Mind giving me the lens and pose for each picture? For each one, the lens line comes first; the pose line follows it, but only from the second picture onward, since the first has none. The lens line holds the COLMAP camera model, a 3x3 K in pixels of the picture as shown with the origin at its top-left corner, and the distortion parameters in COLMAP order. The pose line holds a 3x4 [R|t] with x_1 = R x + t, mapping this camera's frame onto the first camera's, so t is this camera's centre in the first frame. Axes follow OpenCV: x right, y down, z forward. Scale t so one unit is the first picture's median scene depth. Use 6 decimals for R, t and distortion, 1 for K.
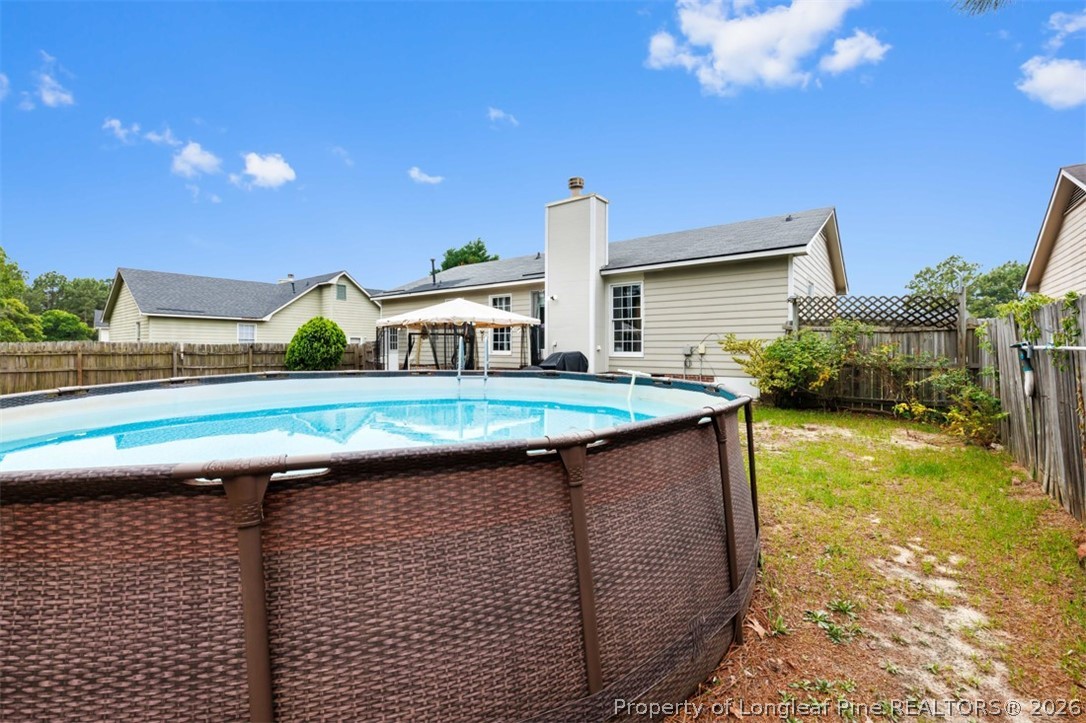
lens RADIAL K [[458.3, 0, 537.2], [0, 458.3, 357.3], [0, 0, 1]] dist [-0.004896, 0.000538]
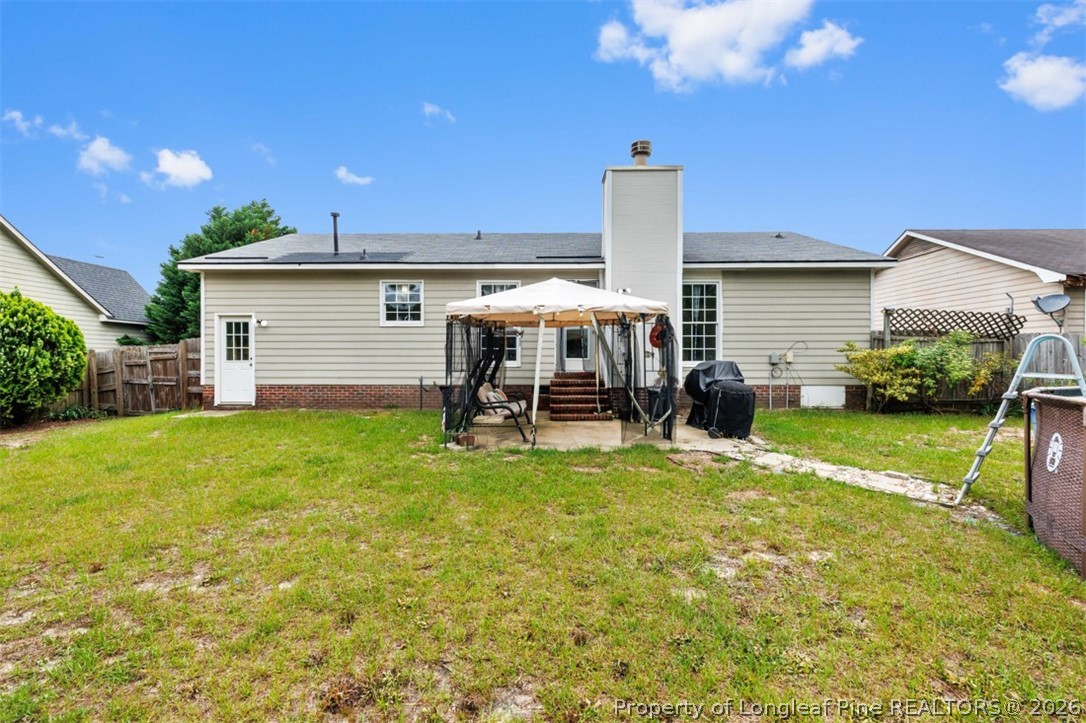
lens RADIAL K [[458.3, 0, 534.0], [0, 458.3, 362.5], [0, 0, 1]] dist [-0.004896, 0.000538]
pose [[0.792344, -0.010526, 0.609983, -0.570210], [0.014383, 0.999896, -0.001430, -0.012179], [-0.609904, 0.009906, 0.792413, 0.506692]]
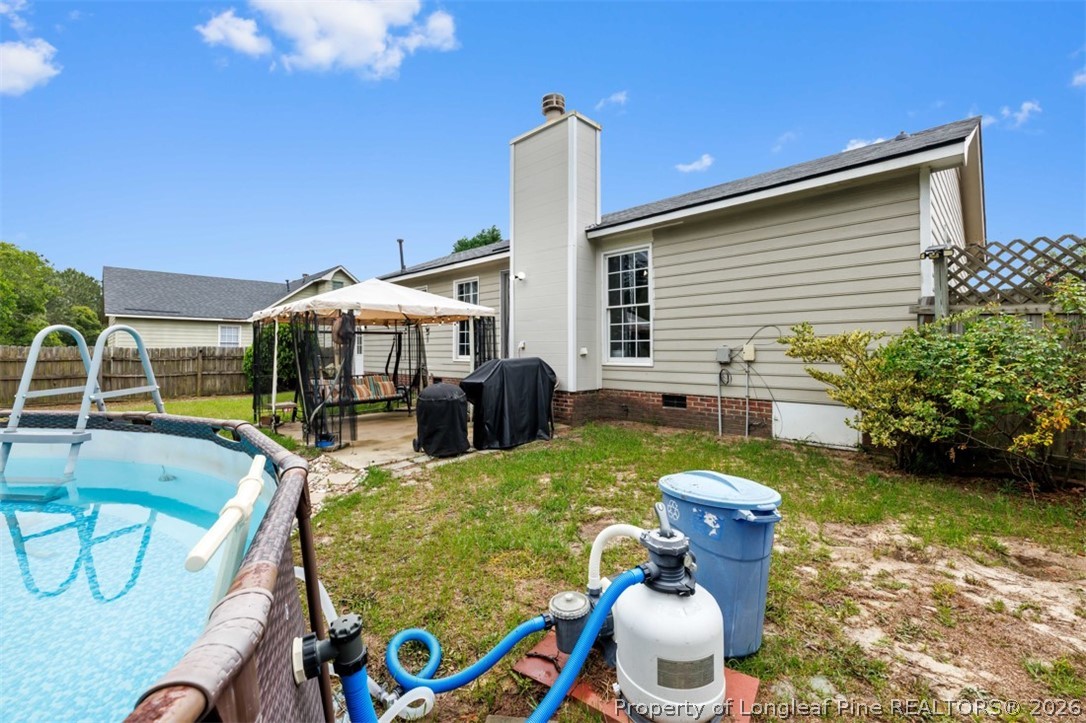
lens RADIAL K [[458.3, 0, 538.2], [0, 458.3, 353.2], [0, 0, 1]] dist [-0.004896, 0.000538]
pose [[0.993326, -0.003589, -0.115287, 0.144010], [0.001911, 0.999891, -0.014666, -0.008650], [0.115327, 0.014348, 0.993224, 0.352879]]
